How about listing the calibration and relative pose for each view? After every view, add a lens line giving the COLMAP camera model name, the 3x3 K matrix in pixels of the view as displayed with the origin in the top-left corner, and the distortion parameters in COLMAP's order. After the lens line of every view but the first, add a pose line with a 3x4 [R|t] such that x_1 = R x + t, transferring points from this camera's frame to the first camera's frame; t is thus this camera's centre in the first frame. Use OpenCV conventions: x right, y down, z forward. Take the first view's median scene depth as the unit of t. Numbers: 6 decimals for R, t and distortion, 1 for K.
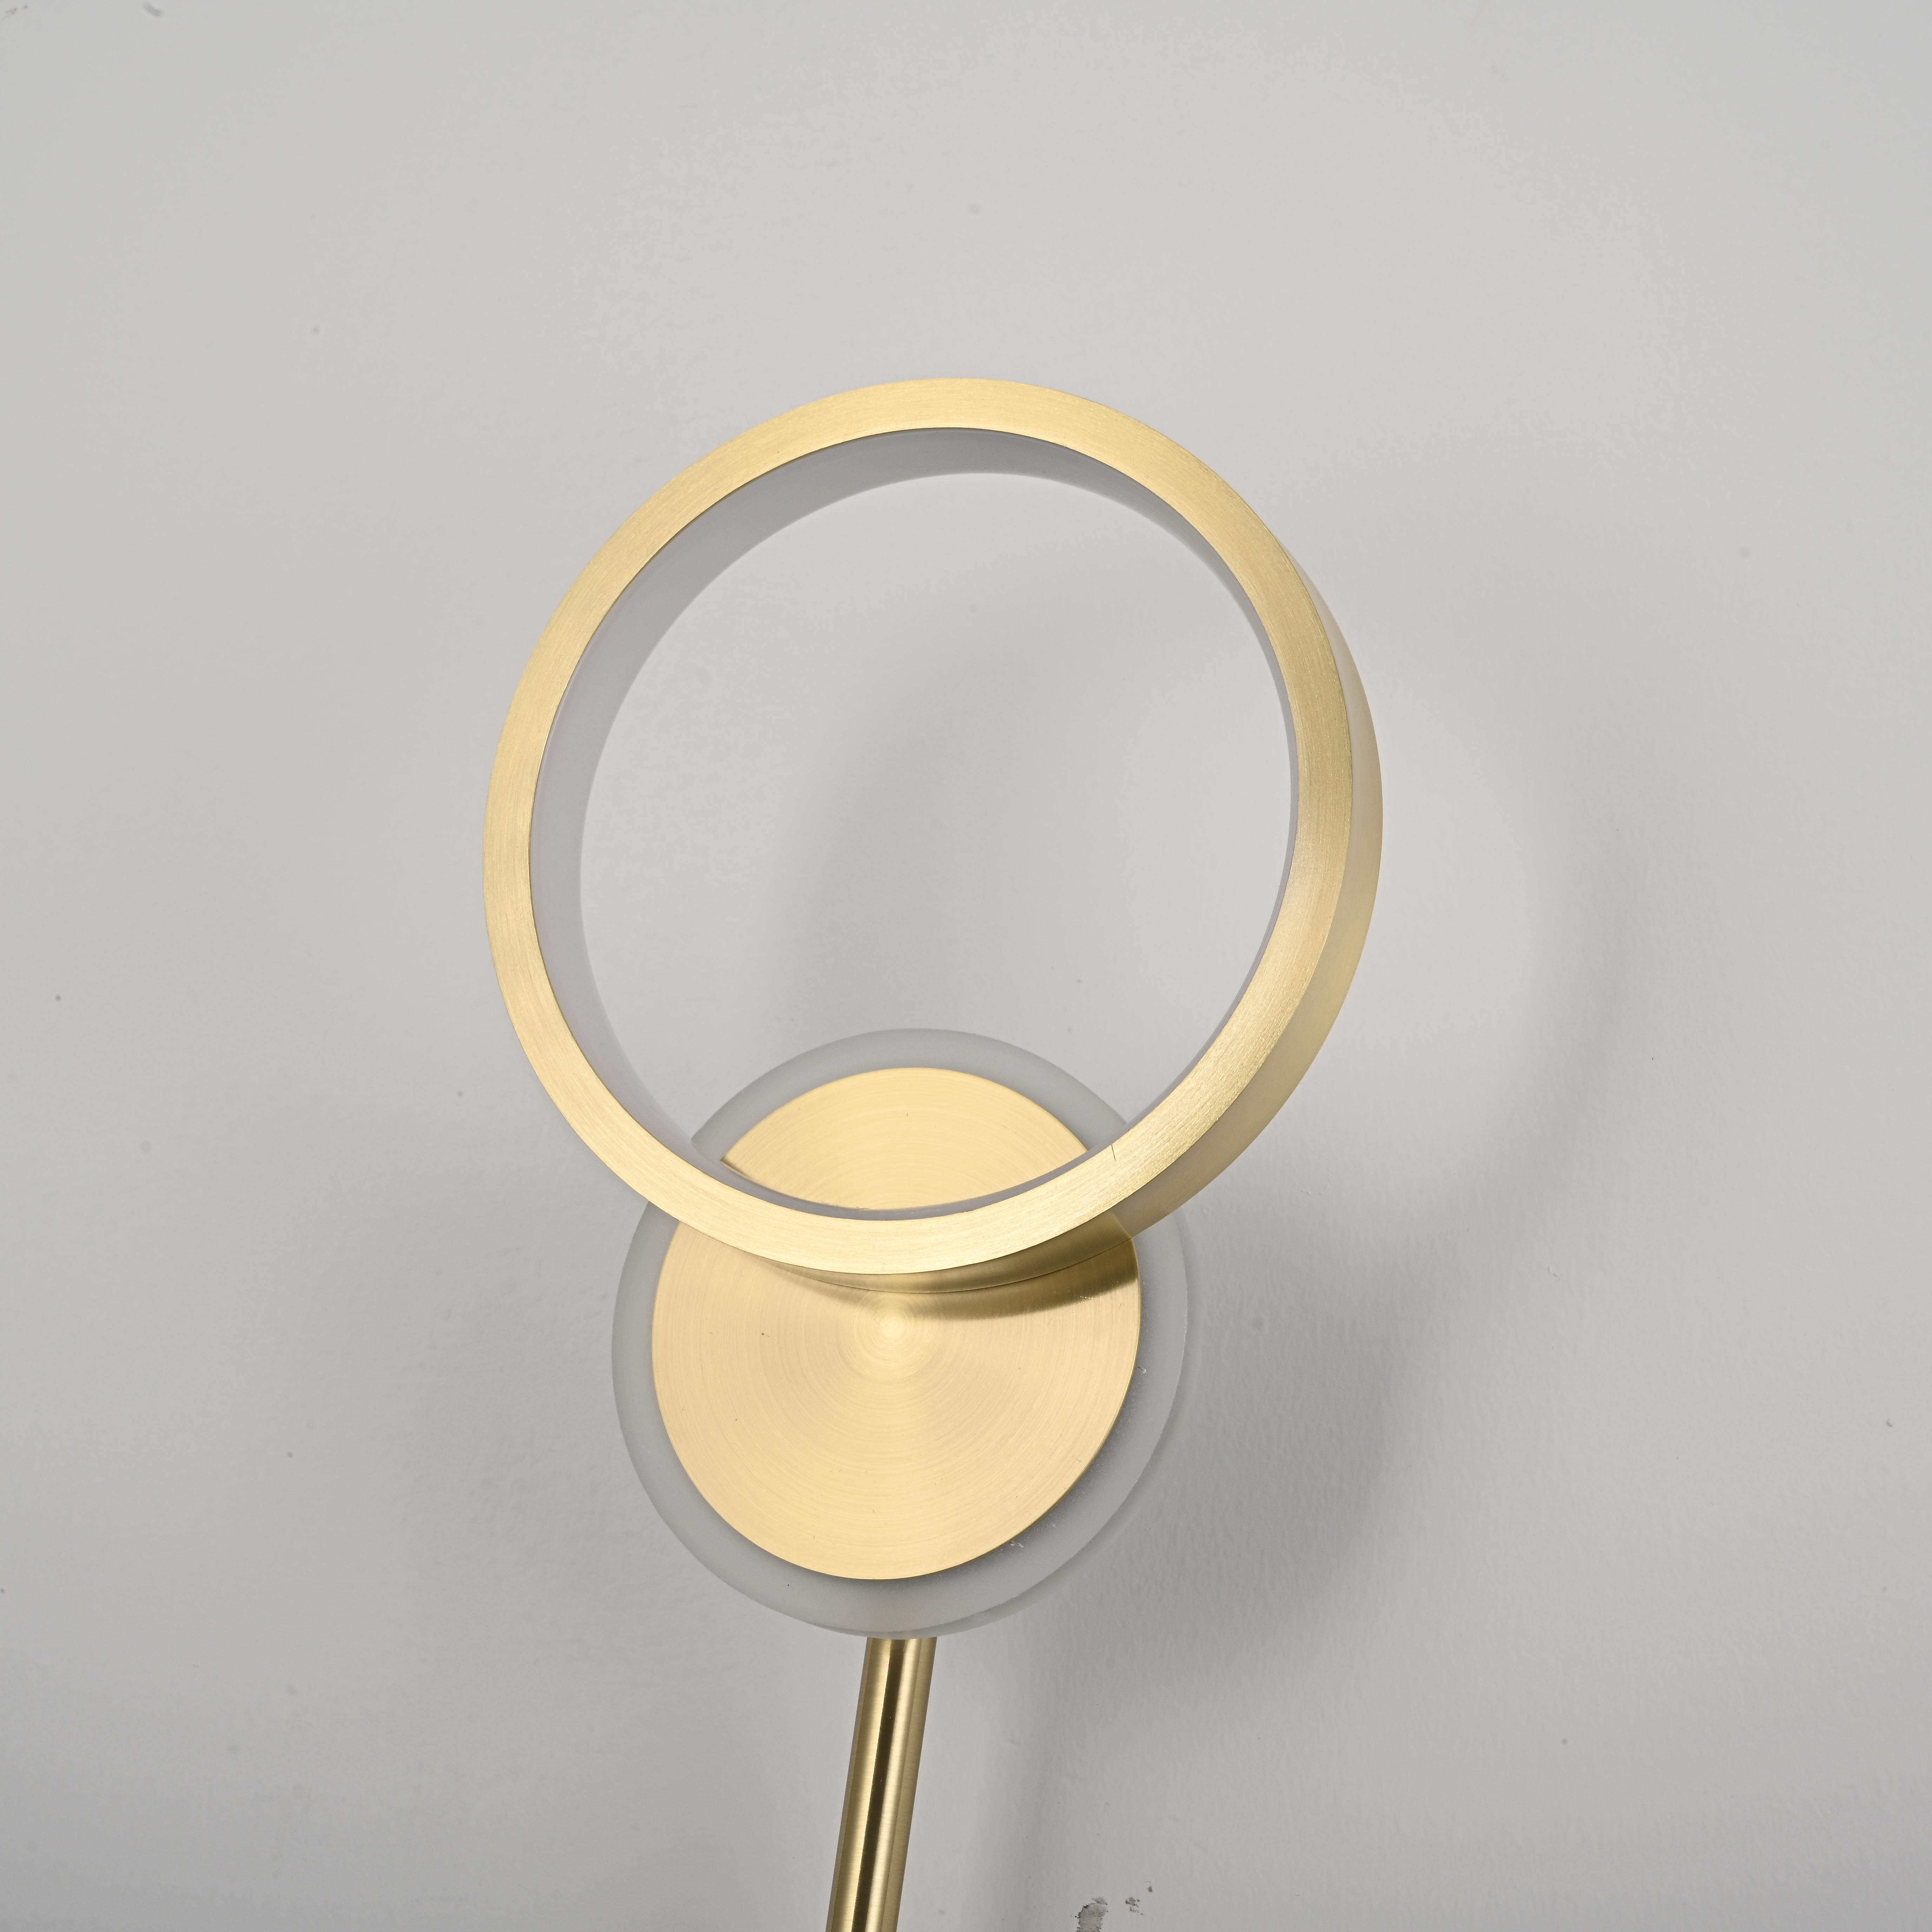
lens RADIAL K [[4994.4, 0, 966.0], [0, 4994.4, 966.0], [0, 0, 1]] dist [0.007615, -0.686353]
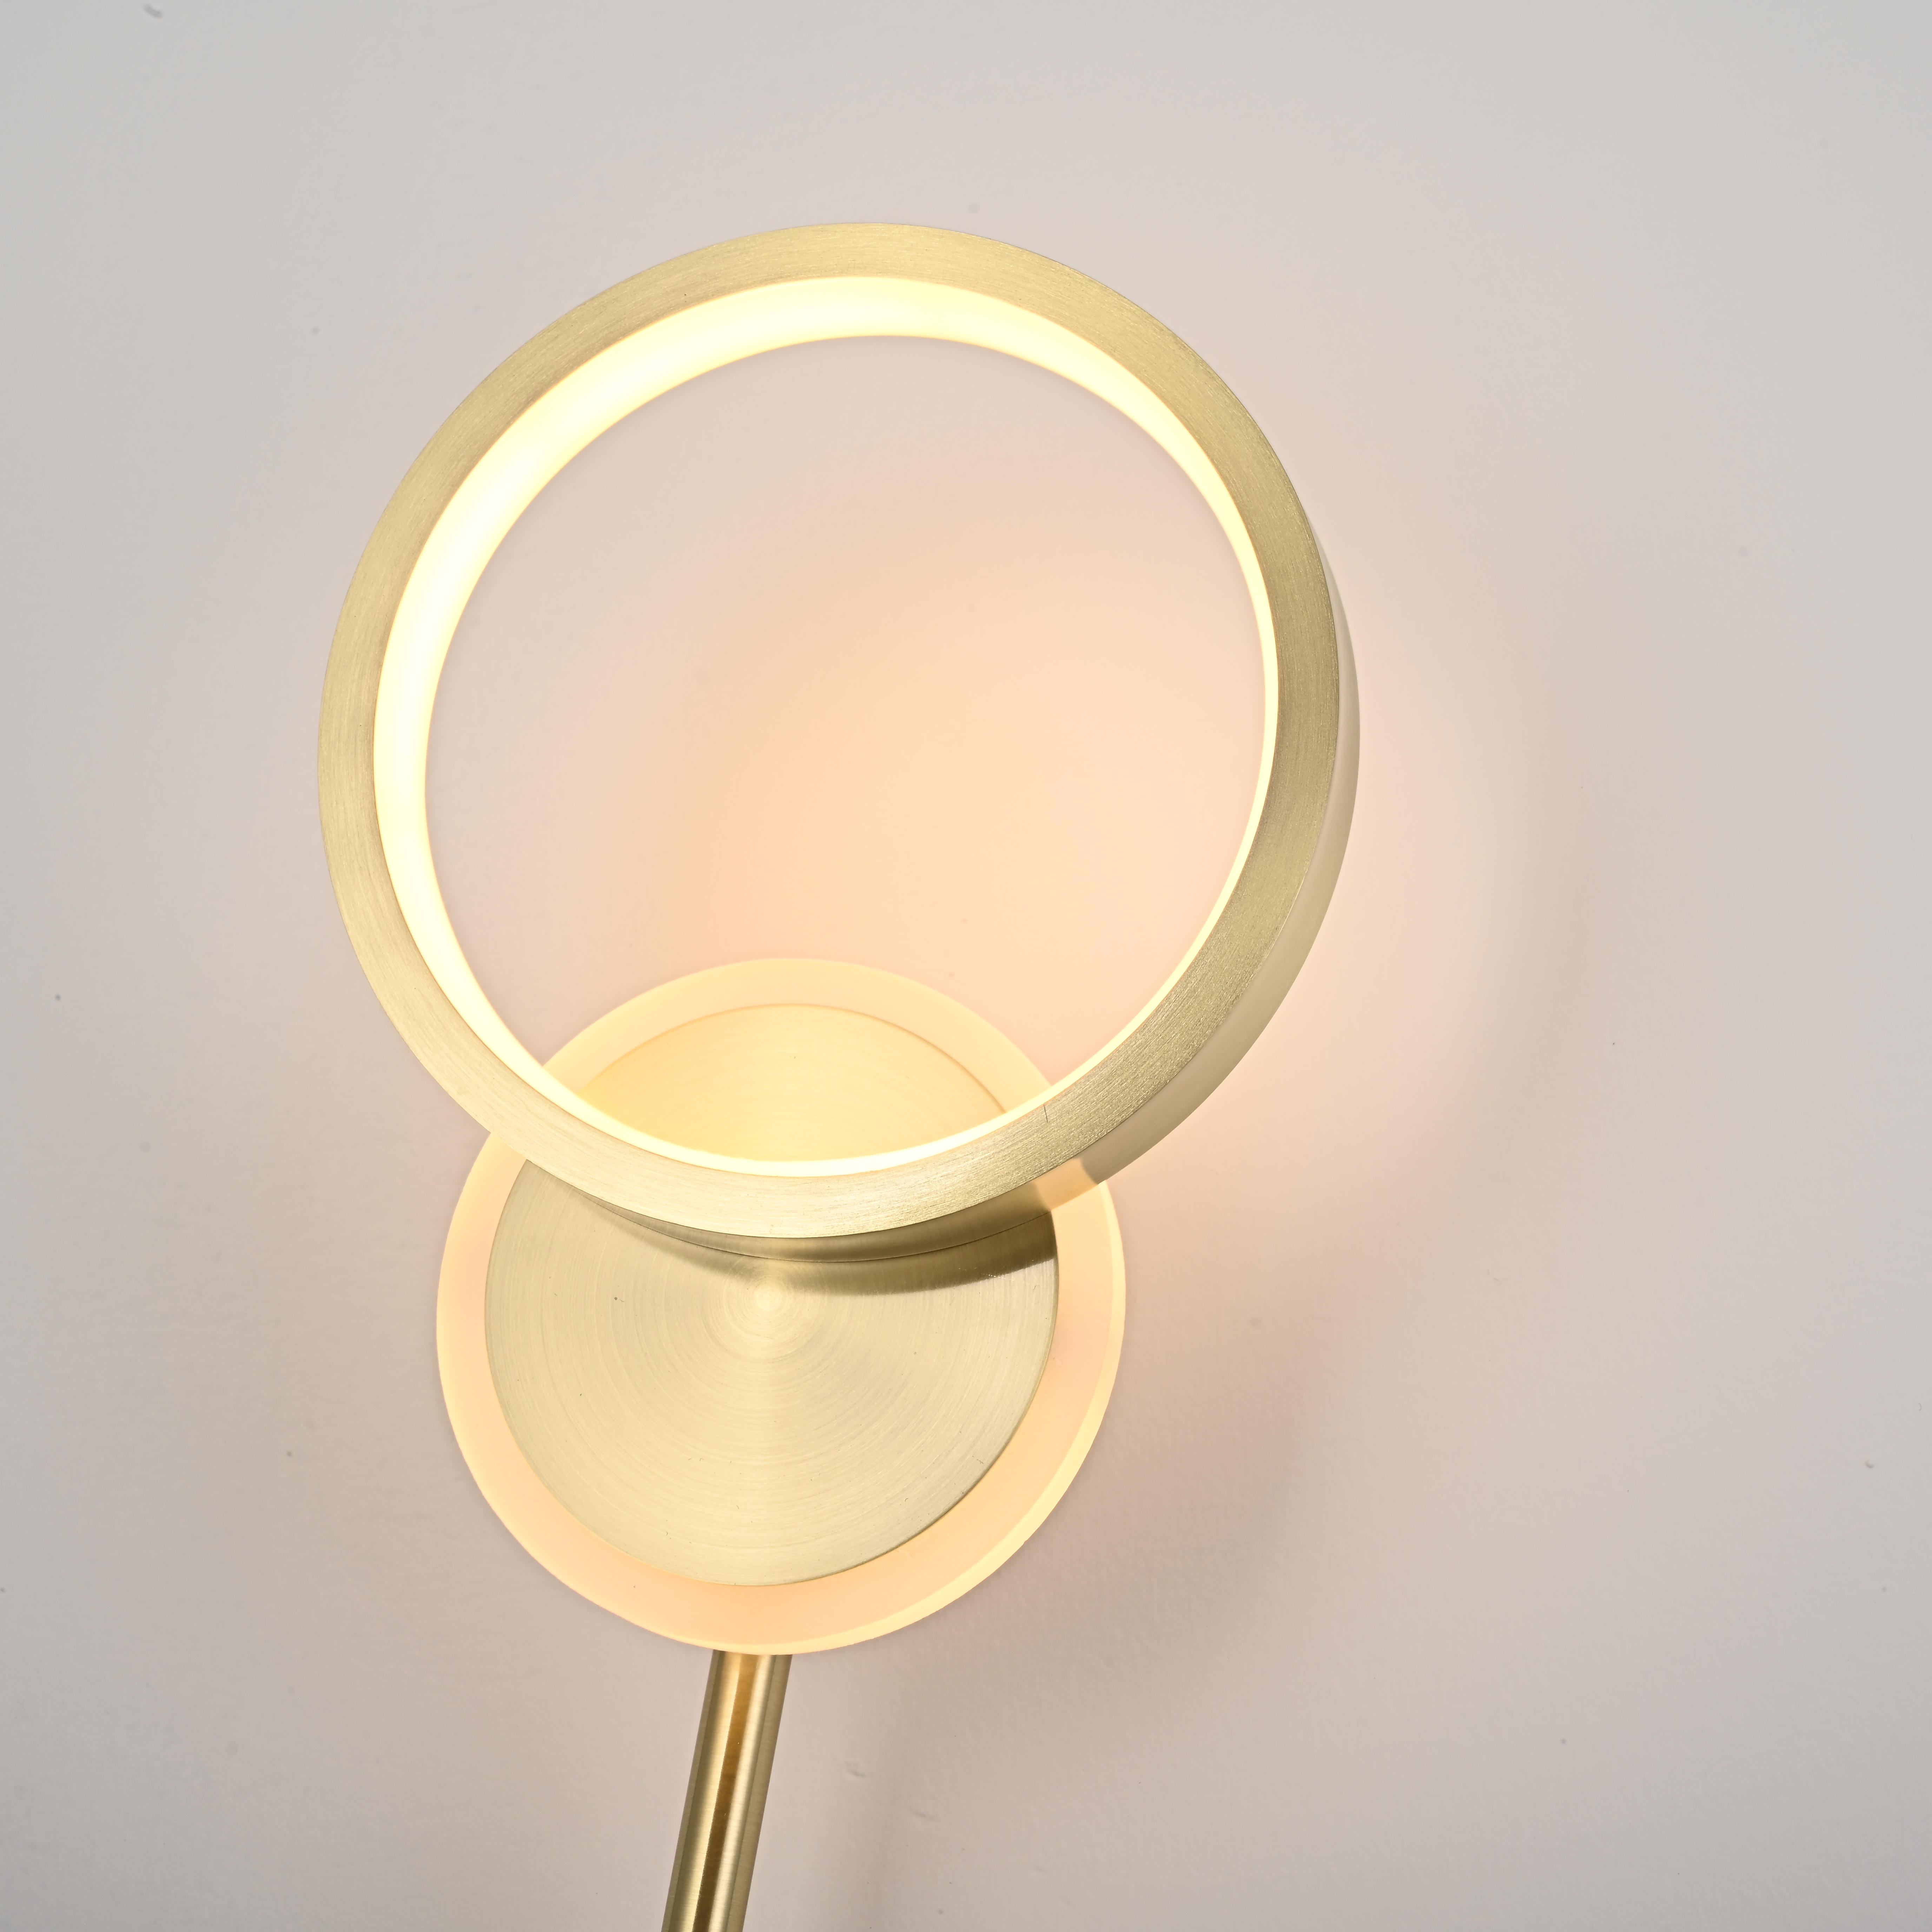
lens RADIAL K [[4994.4, 0, 966.0], [0, 4994.4, 966.0], [0, 0, 1]] dist [0.007615, -0.686353]
pose [[0.993239, 0.058623, 0.100196, -0.071607], [-0.058960, 0.998260, 0.000405, 0.011740], [-0.099998, -0.006310, 0.994968, 0.125645]]
